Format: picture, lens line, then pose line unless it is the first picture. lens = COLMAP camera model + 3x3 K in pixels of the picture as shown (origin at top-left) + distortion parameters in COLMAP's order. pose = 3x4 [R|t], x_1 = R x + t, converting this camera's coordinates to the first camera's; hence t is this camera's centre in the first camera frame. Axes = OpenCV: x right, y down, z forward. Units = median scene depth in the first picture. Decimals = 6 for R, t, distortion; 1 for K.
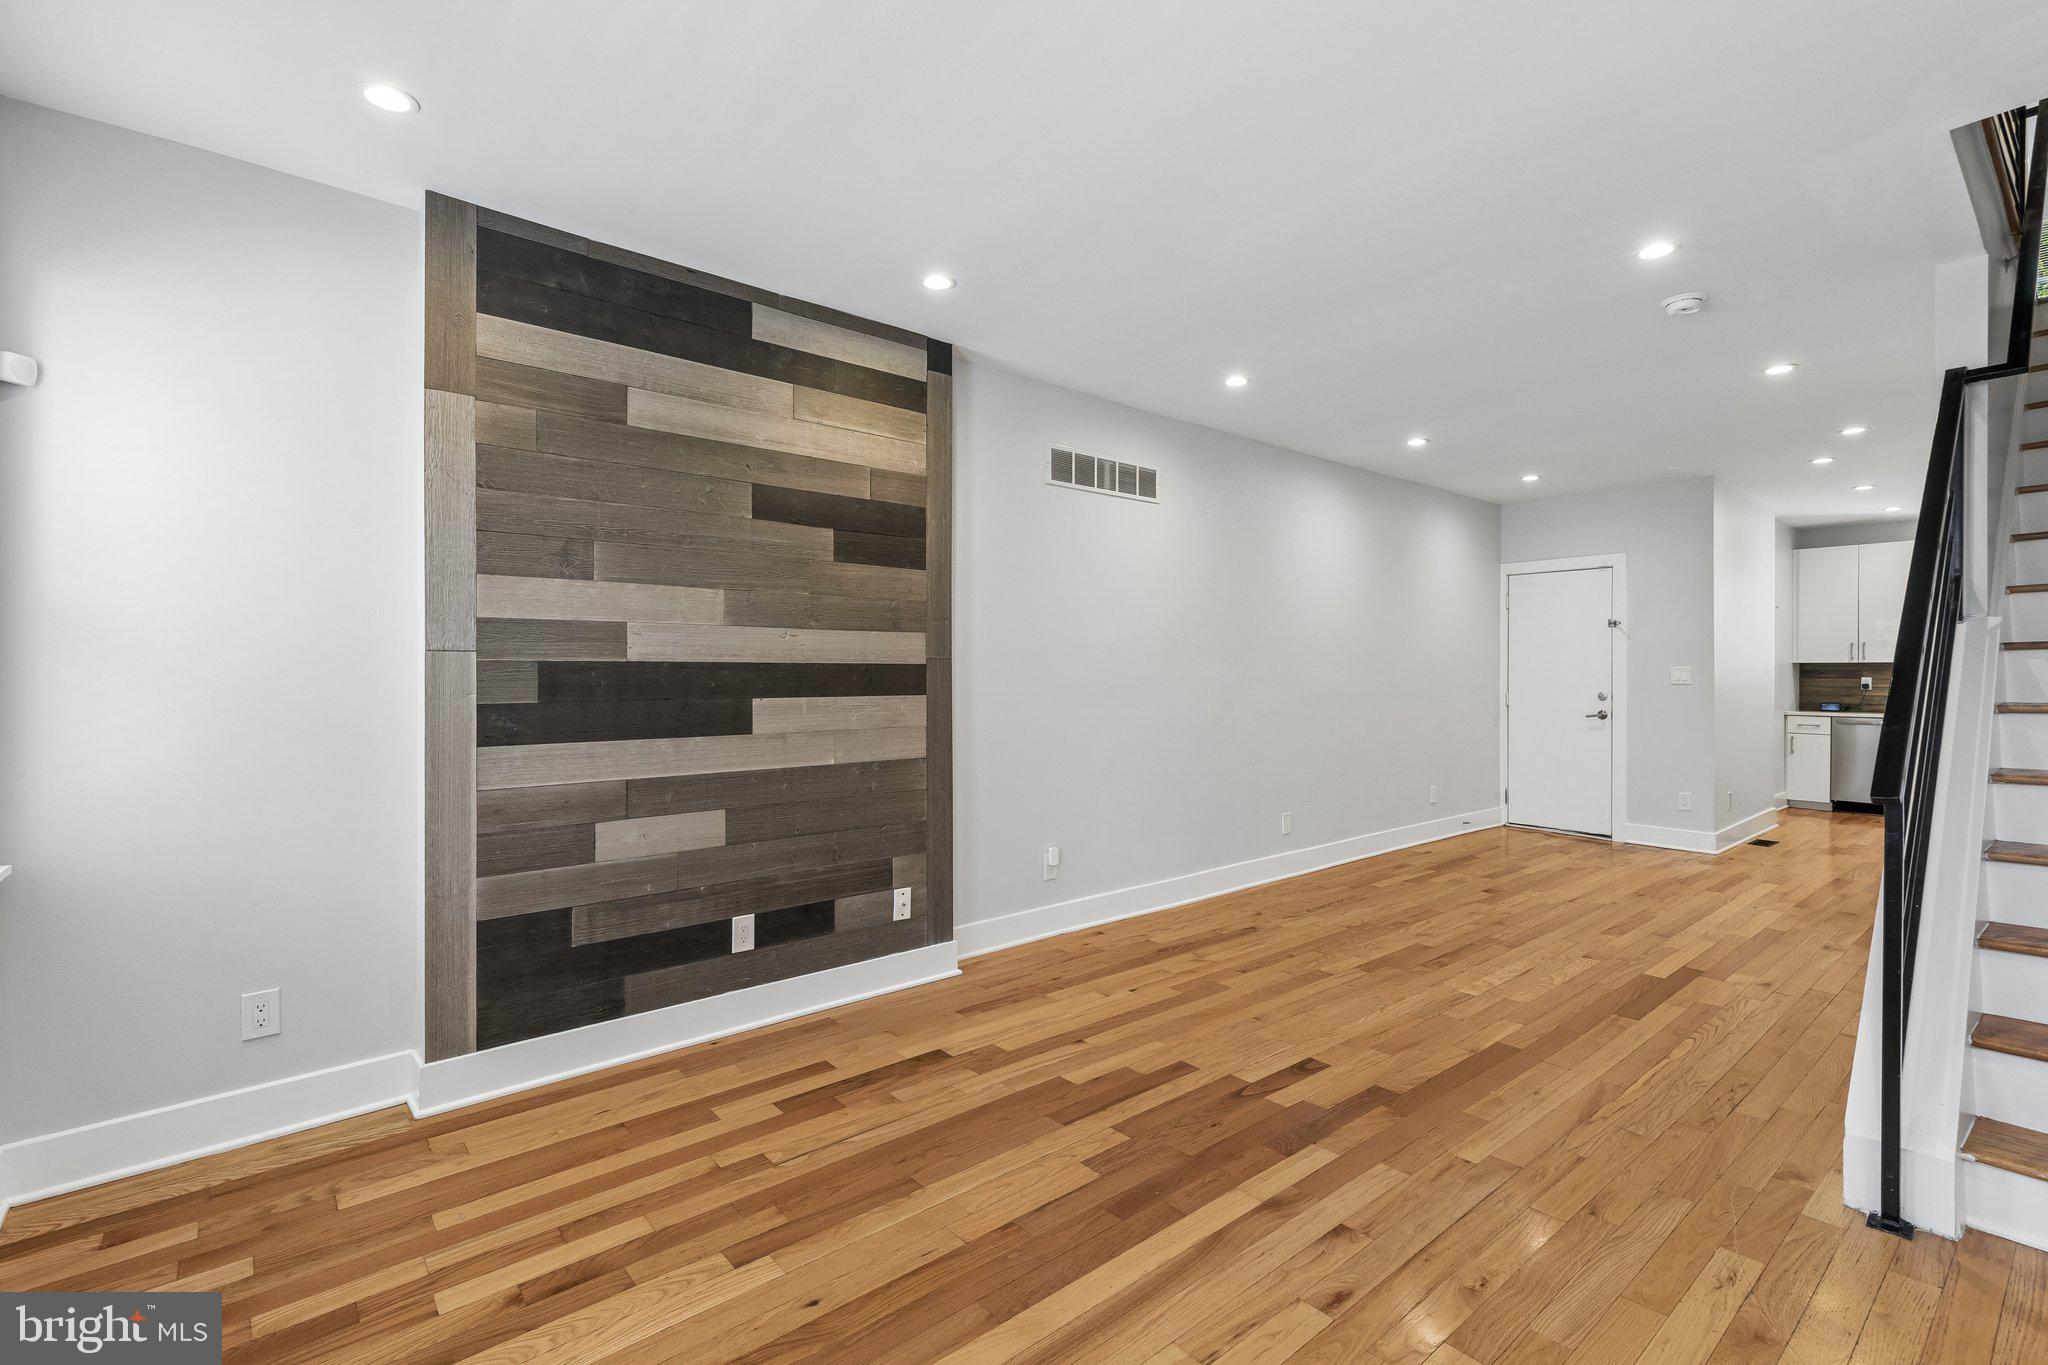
lens RADIAL K [[927.7, 0, 1030.4], [0, 927.7, 674.6], [0, 0, 1]] dist [0.011318, -0.001198]
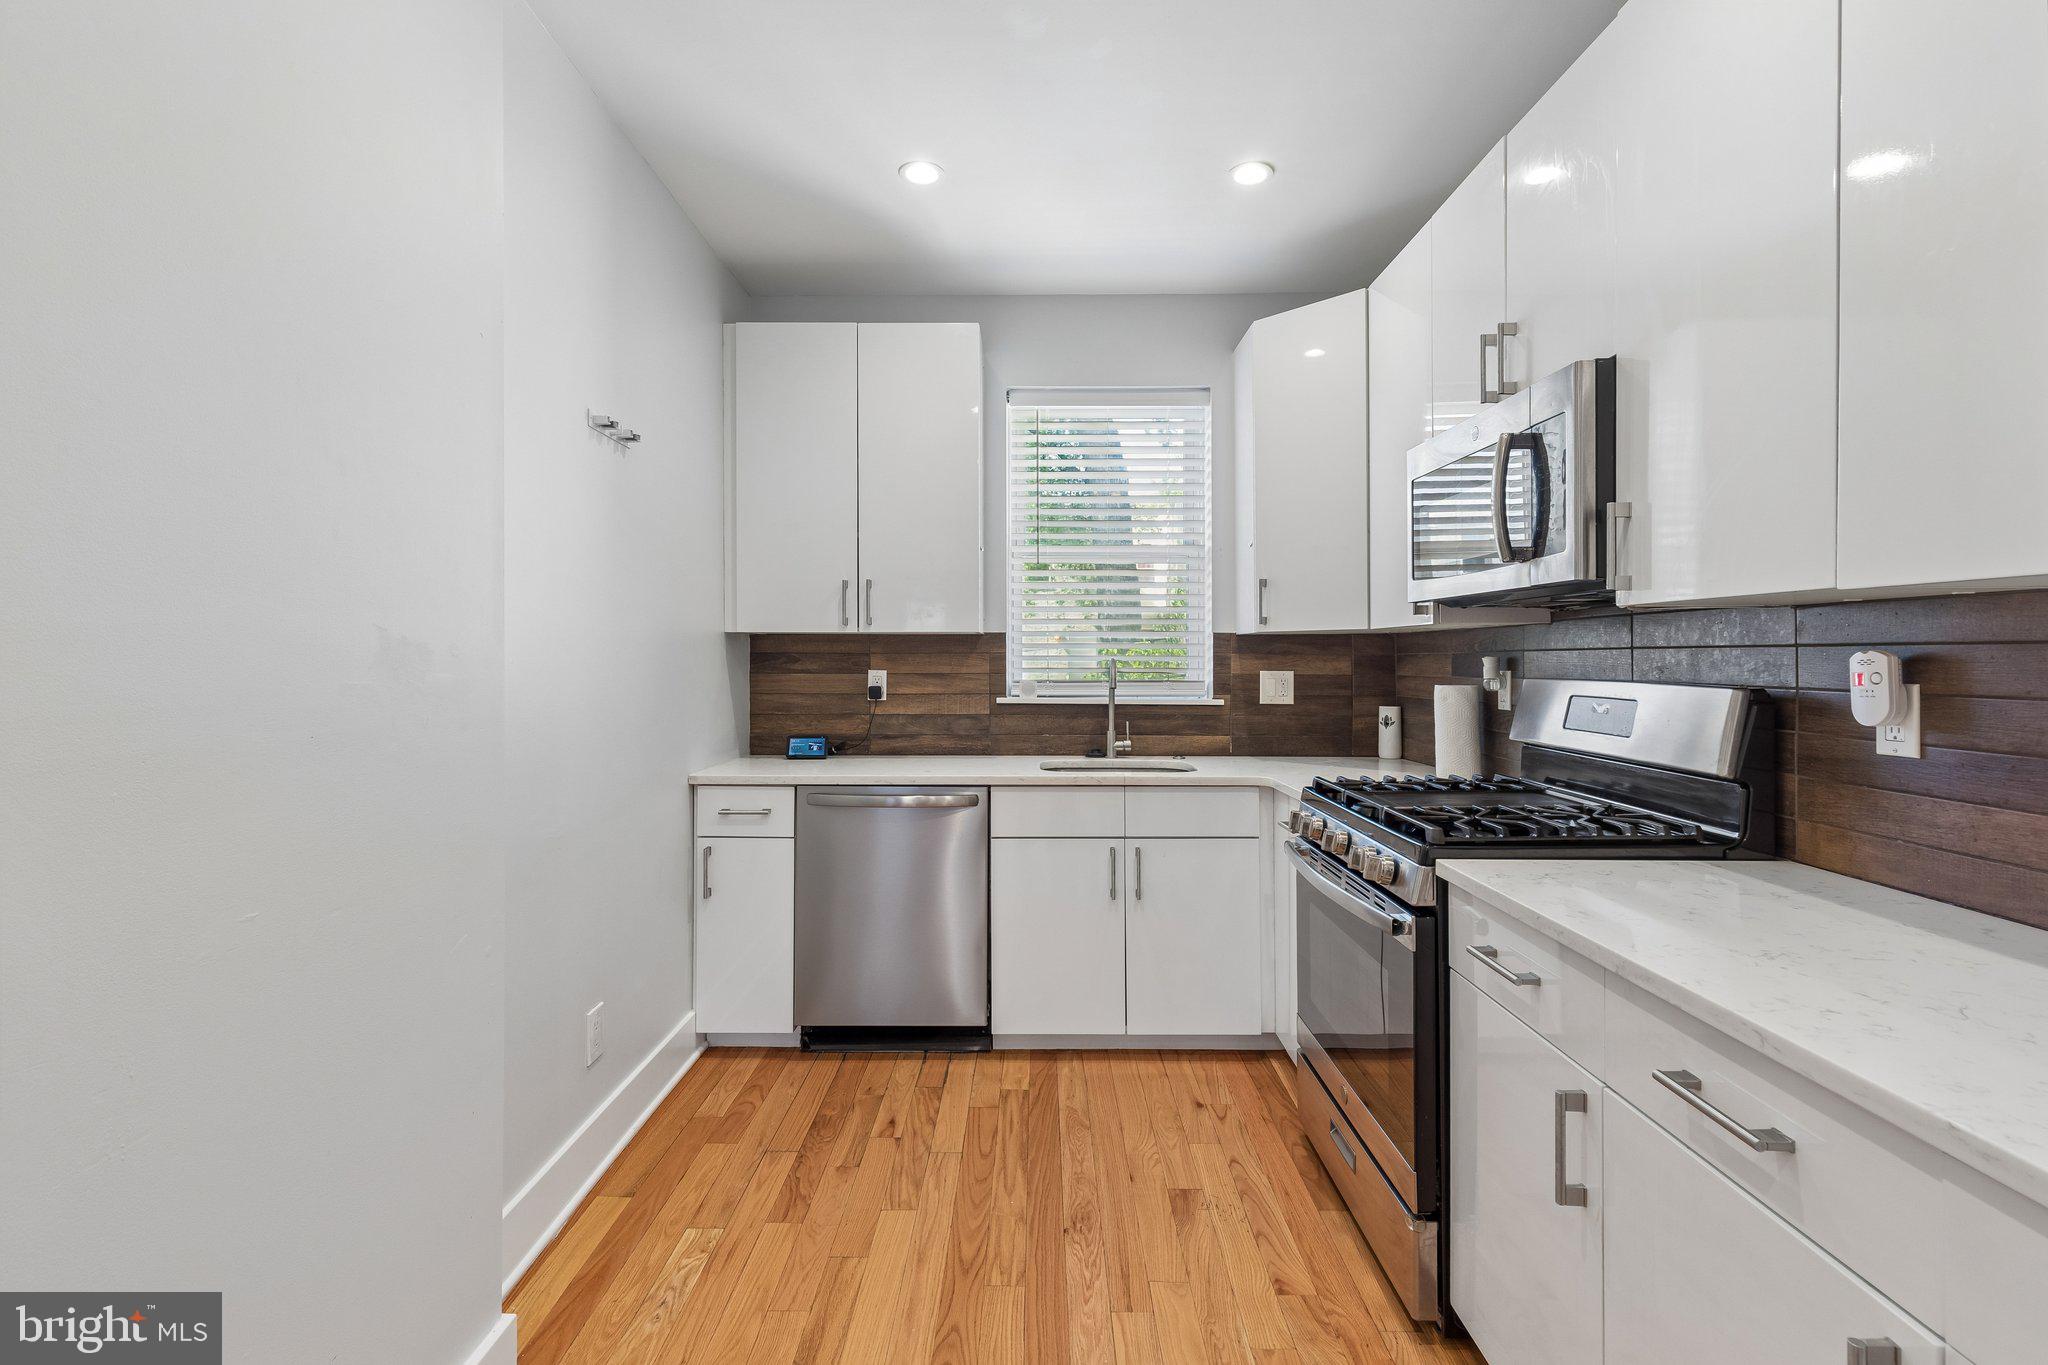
lens RADIAL K [[932.6, 0, 1023.1], [0, 932.6, 657.5], [0, 0, 1]] dist [0.010146, -0.000989]
pose [[0.658722, -0.001222, 0.752385, 1.468503], [0.003524, 0.999993, -0.001462, -0.003776], [-0.752378, 0.003615, 0.658722, 1.594844]]
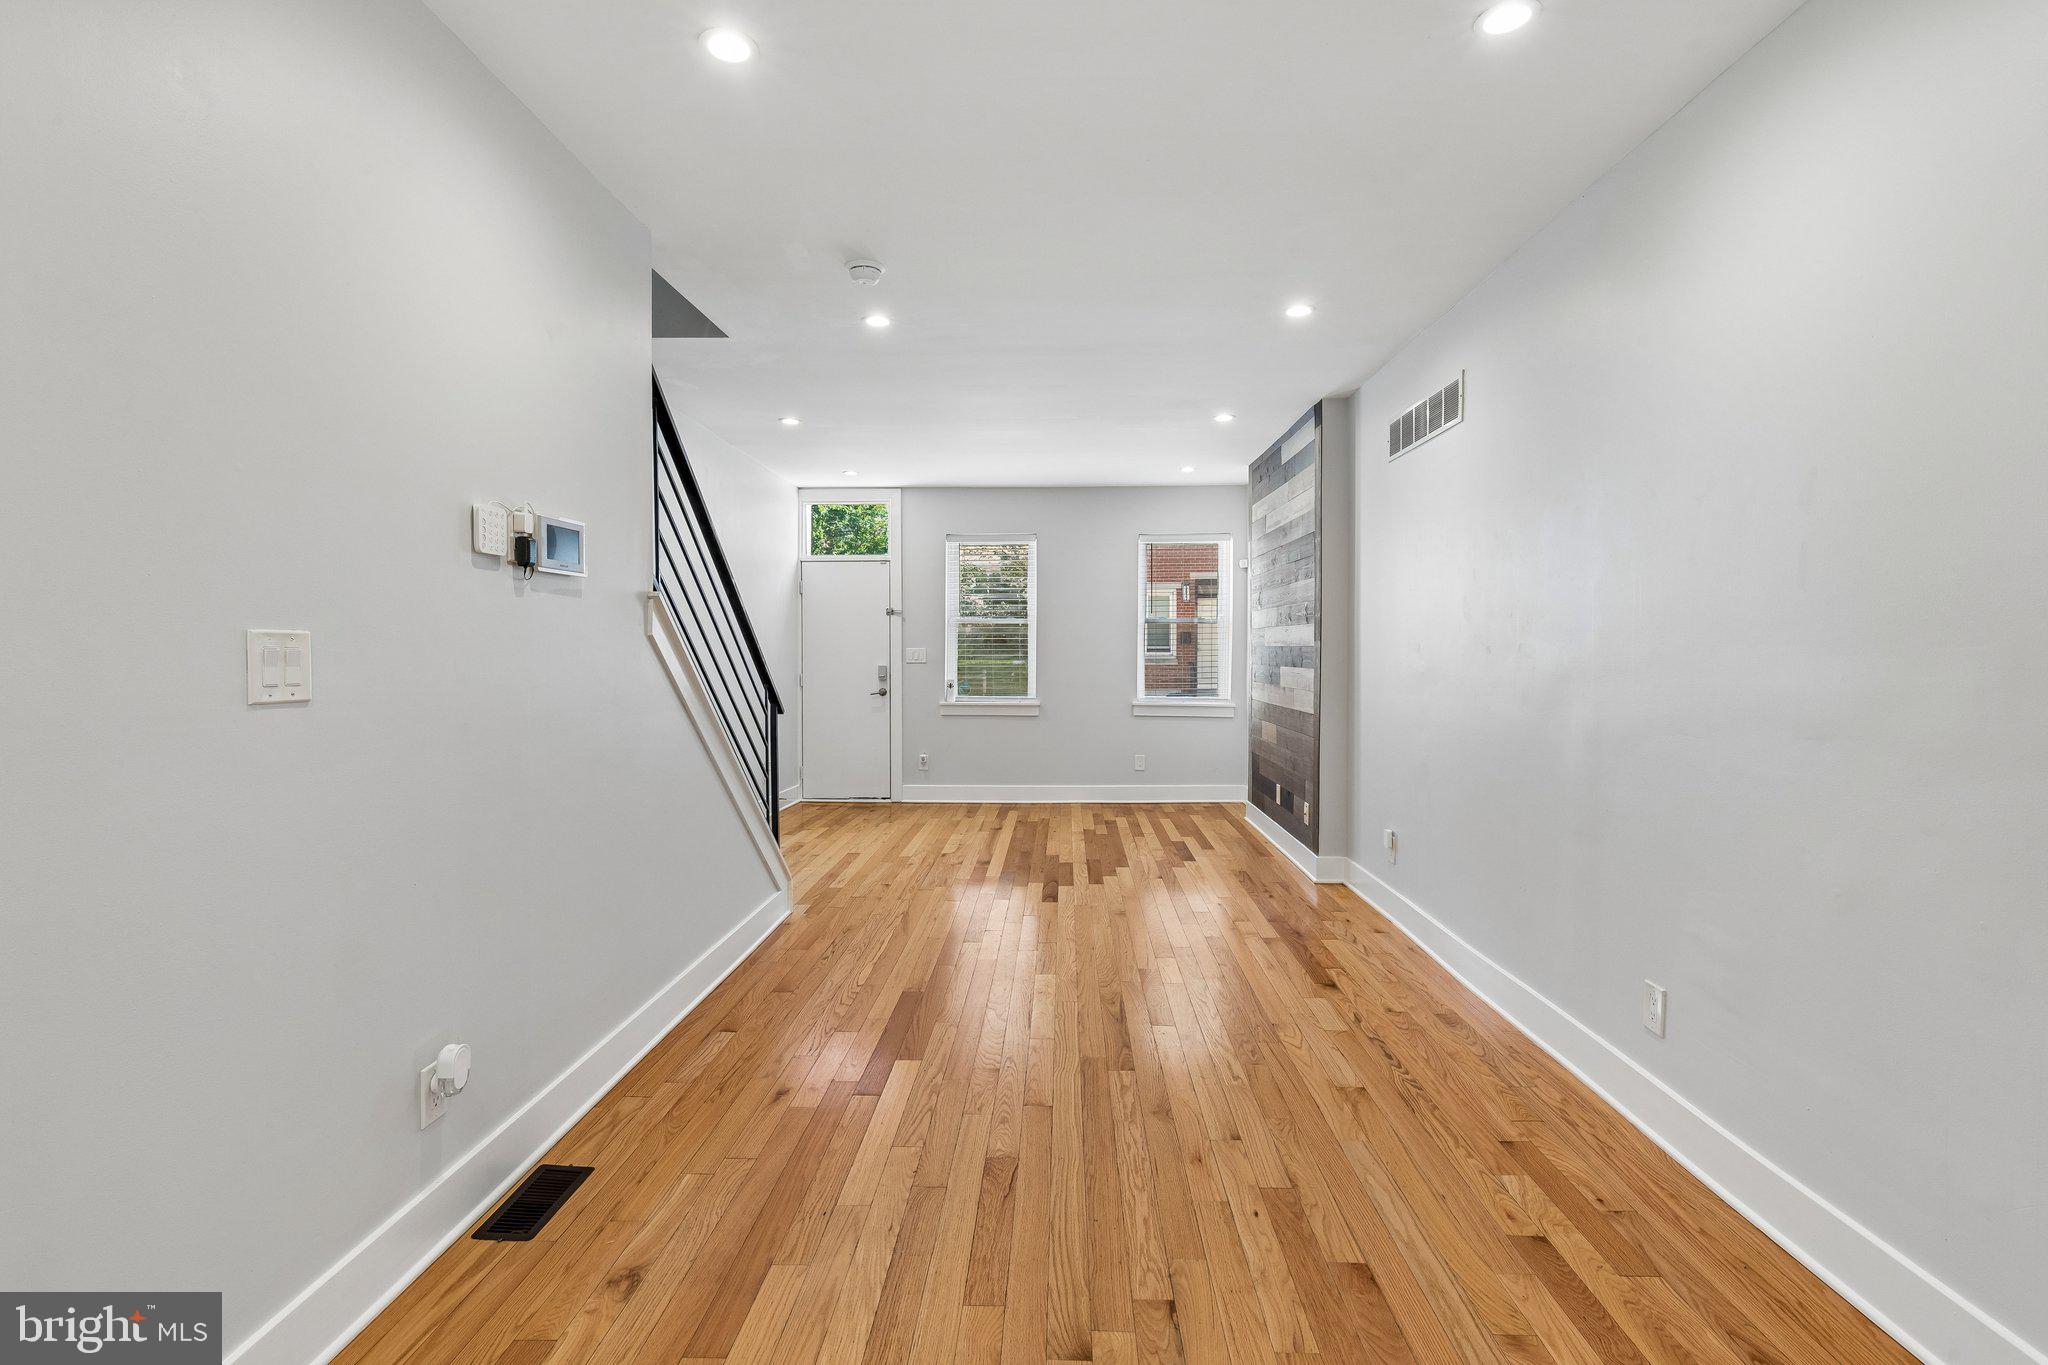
lens RADIAL K [[932.6, 0, 1023.1], [0, 932.6, 657.5], [0, 0, 1]] dist [0.010146, -0.000989]
pose [[-0.681904, 0.007437, -0.731404, 1.213338], [-0.001166, 0.999936, 0.011254, -0.009114], [0.731441, 0.008528, -0.681852, 1.661339]]
